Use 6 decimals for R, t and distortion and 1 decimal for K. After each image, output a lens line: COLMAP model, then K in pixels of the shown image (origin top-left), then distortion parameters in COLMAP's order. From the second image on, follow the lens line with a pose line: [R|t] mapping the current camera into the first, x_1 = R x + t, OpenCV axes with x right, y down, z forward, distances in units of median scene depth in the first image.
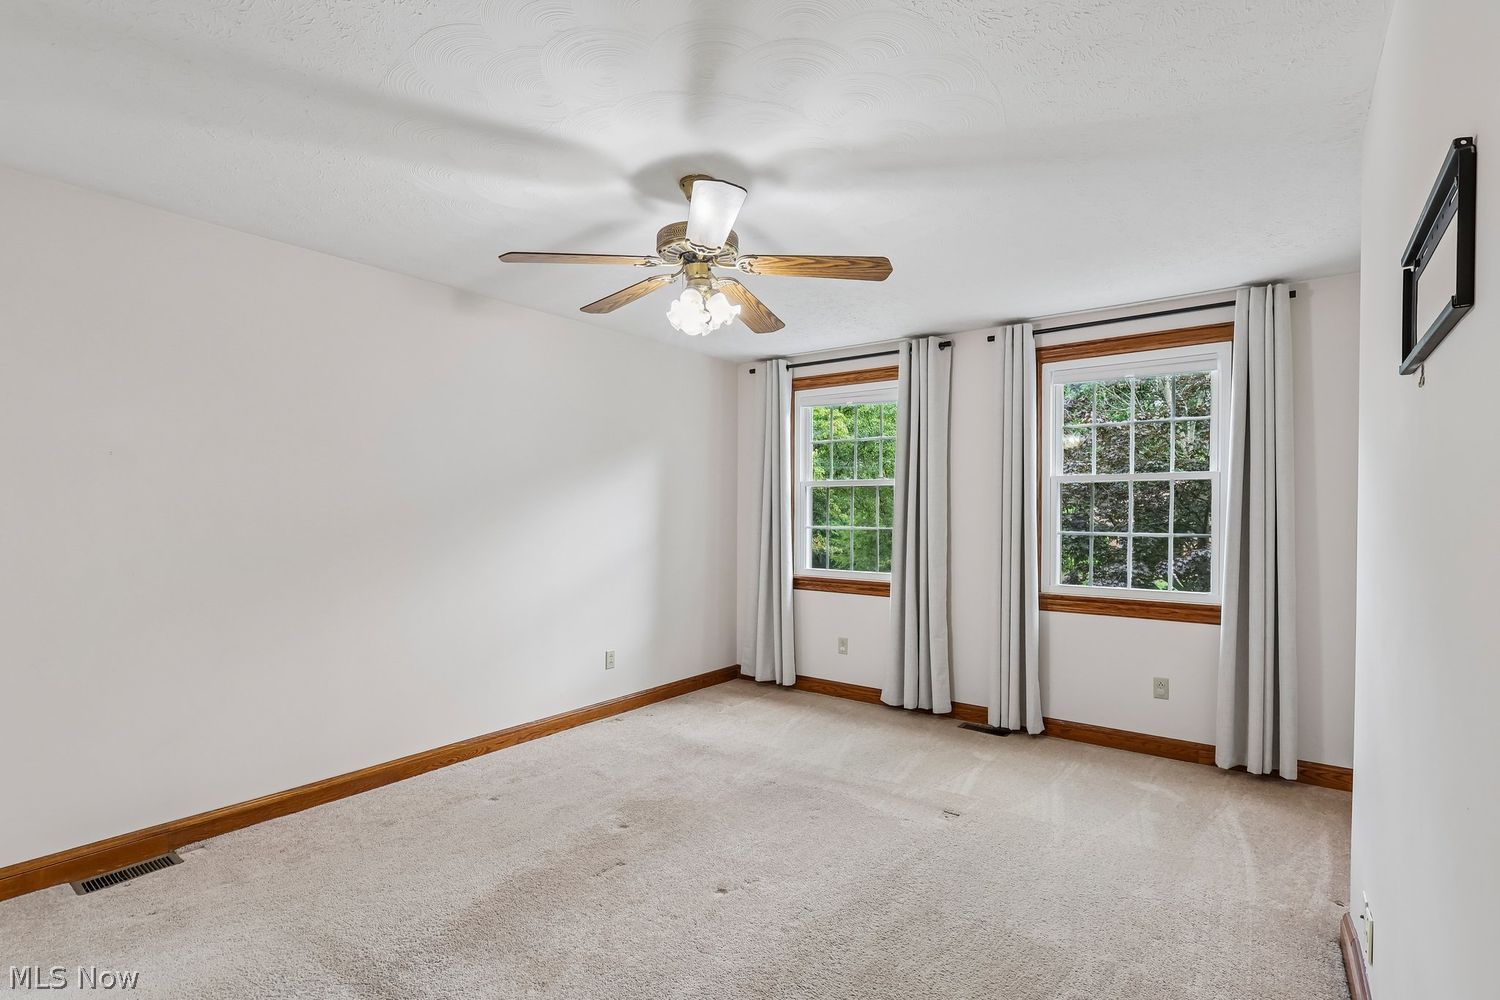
lens RADIAL K [[699.6, 0, 737.8], [0, 699.6, 510.6], [0, 0, 1]] dist [-0.001630, -0.000966]
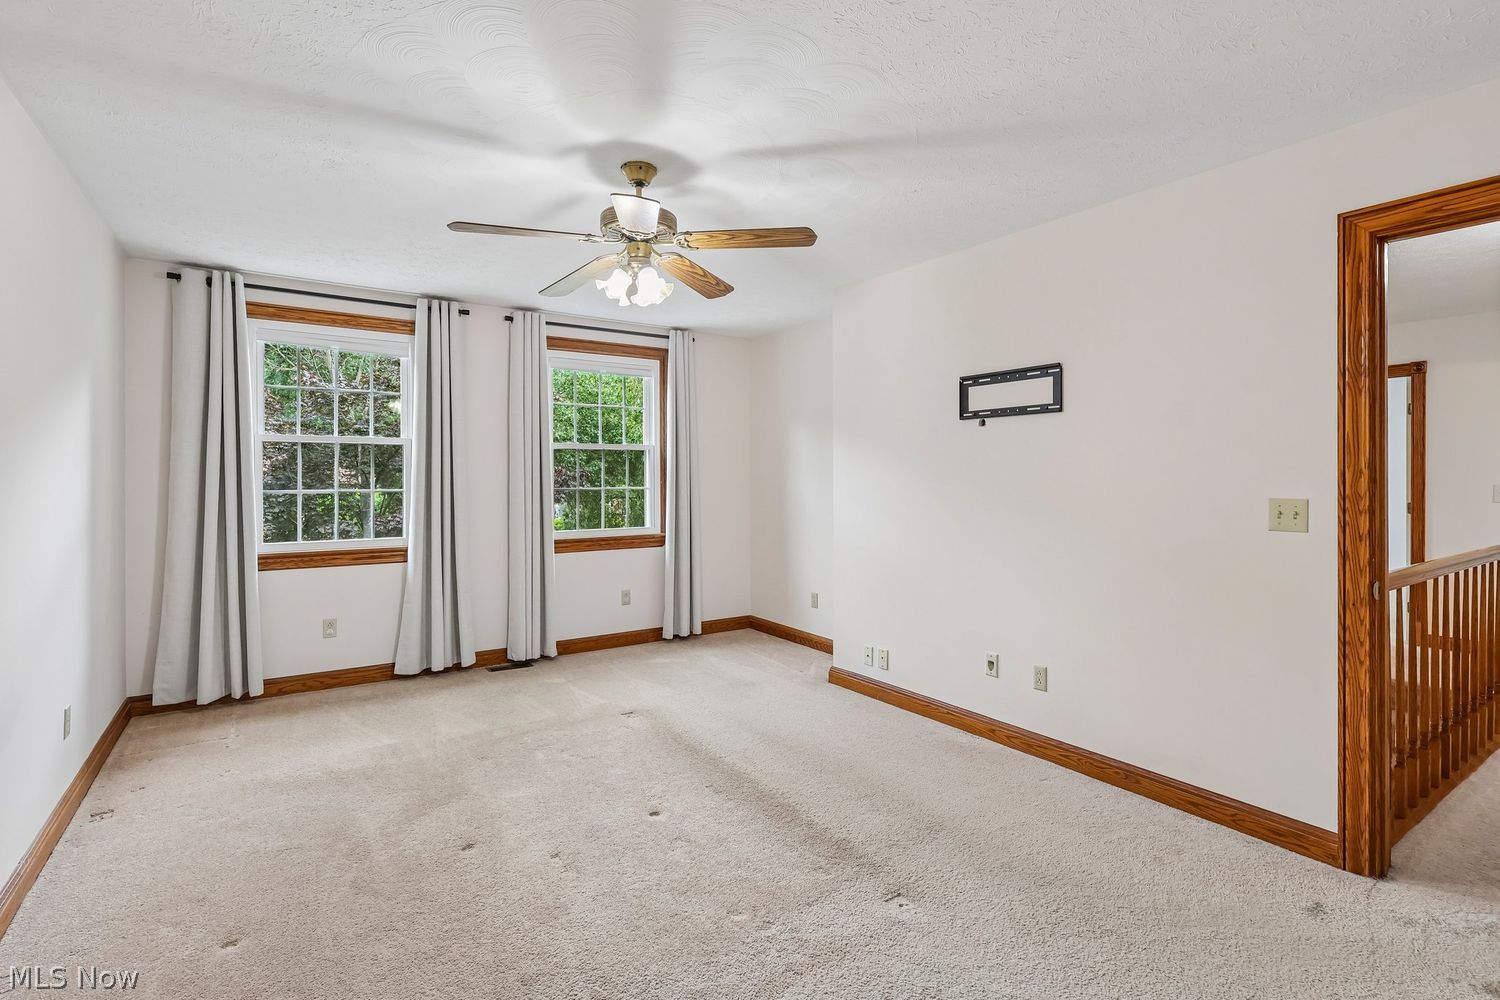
lens RADIAL K [[699.6, 0, 735.9], [0, 699.6, 465.2], [0, 0, 1]] dist [-0.001630, -0.000966]
pose [[0.341332, 0.008520, 0.939904, -0.552163], [0.000852, 0.999956, -0.009374, 0.001079], [-0.939942, 0.004001, 0.341310, 0.265224]]
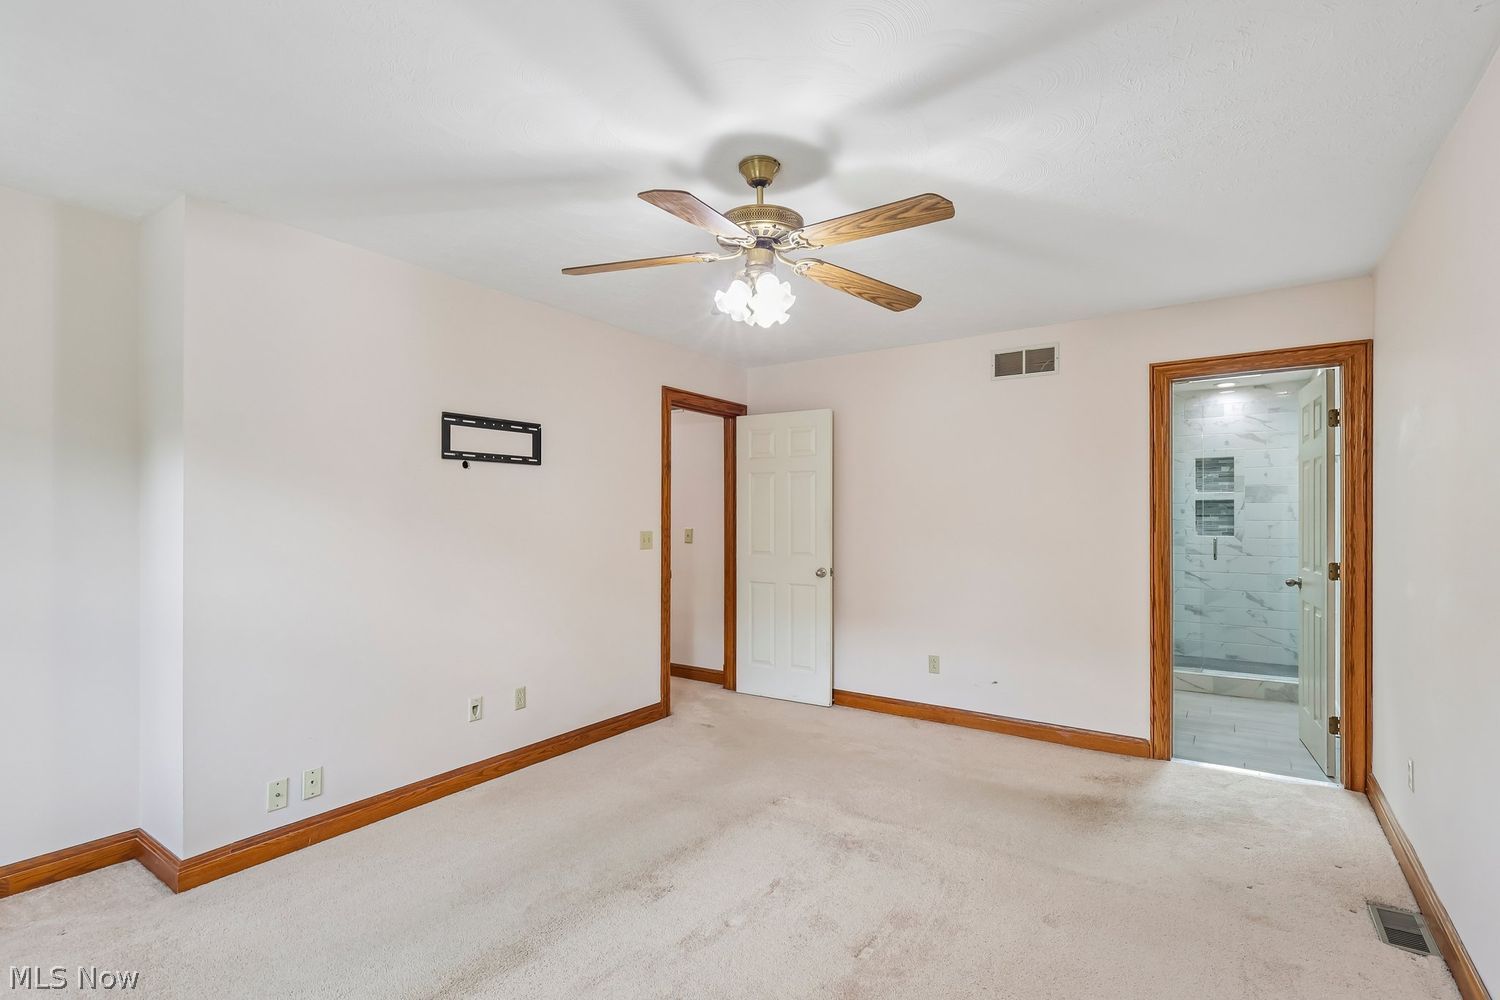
lens RADIAL K [[699.6, 0, 759.7], [0, 699.6, 507.6], [0, 0, 1]] dist [-0.001630, -0.000966]
pose [[-0.999098, -0.001758, -0.042428, -0.009531], [-0.001092, 0.999876, -0.015712, 0.004624], [0.042450, -0.015651, -0.998976, 1.045742]]
